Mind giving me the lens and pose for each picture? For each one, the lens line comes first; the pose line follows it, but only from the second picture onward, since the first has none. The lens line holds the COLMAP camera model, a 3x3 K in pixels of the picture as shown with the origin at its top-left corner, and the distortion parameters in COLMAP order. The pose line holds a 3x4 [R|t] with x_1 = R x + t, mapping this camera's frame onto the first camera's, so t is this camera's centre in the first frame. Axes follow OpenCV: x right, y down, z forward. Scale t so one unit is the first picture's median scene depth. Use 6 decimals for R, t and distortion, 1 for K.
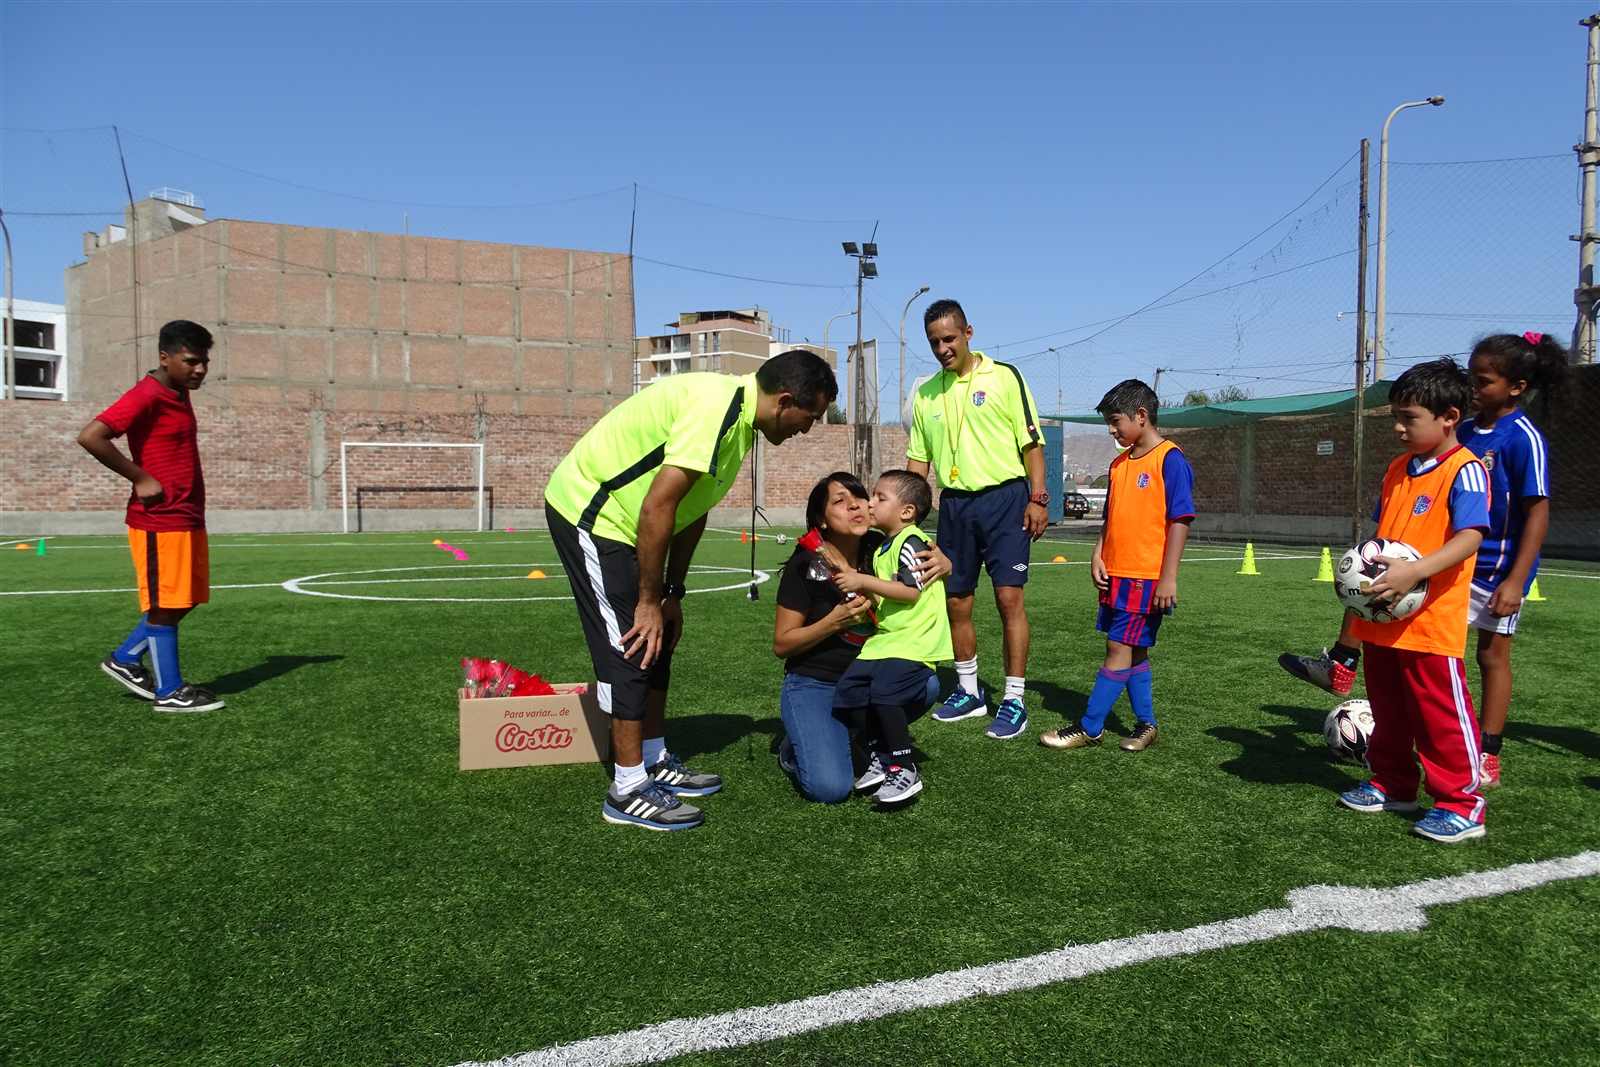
lens RADIAL K [[1138.8, 0, 803.3], [0, 1138.8, 523.6], [0, 0, 1]] dist [-0.001964, 0.001621]
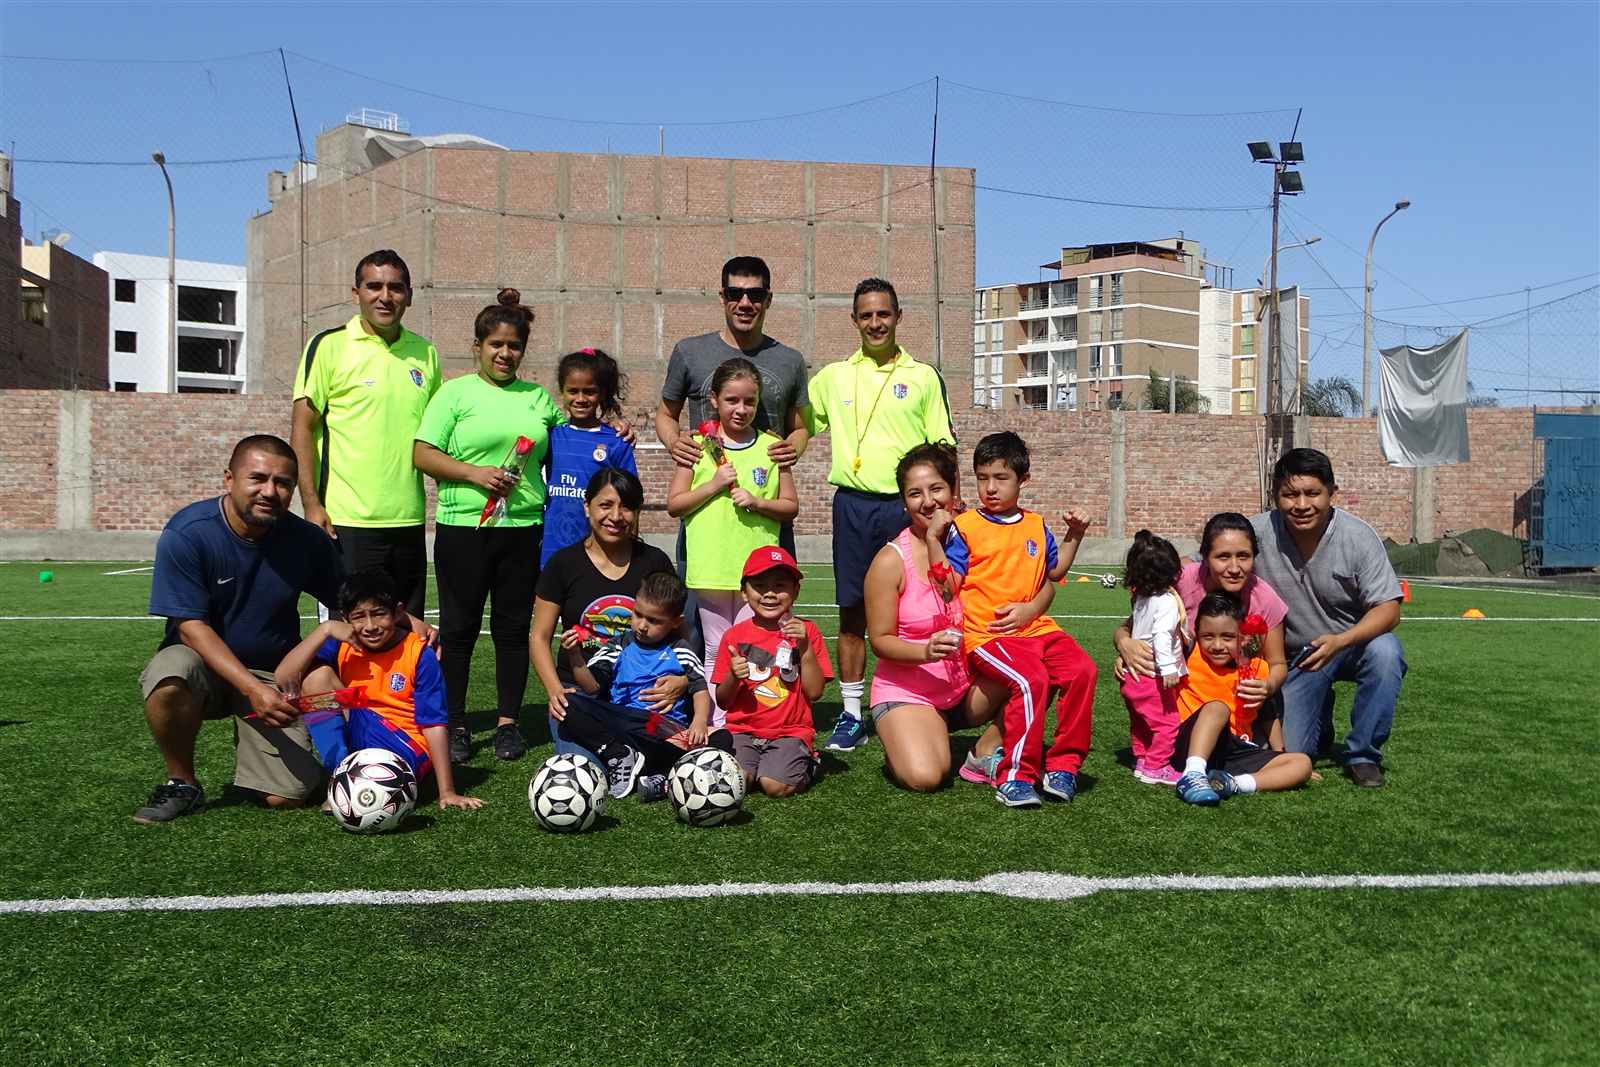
lens RADIAL K [[1798.4, 0, 829.8], [0, 1798.4, 536.4], [0, 0, 1]] dist [-0.071878, 0.295935]
pose [[0.962095, 0.010971, -0.272493, 0.097869], [-0.016046, 0.999737, -0.016404, 0.005973], [0.272241, 0.020155, 0.962018, -0.084604]]
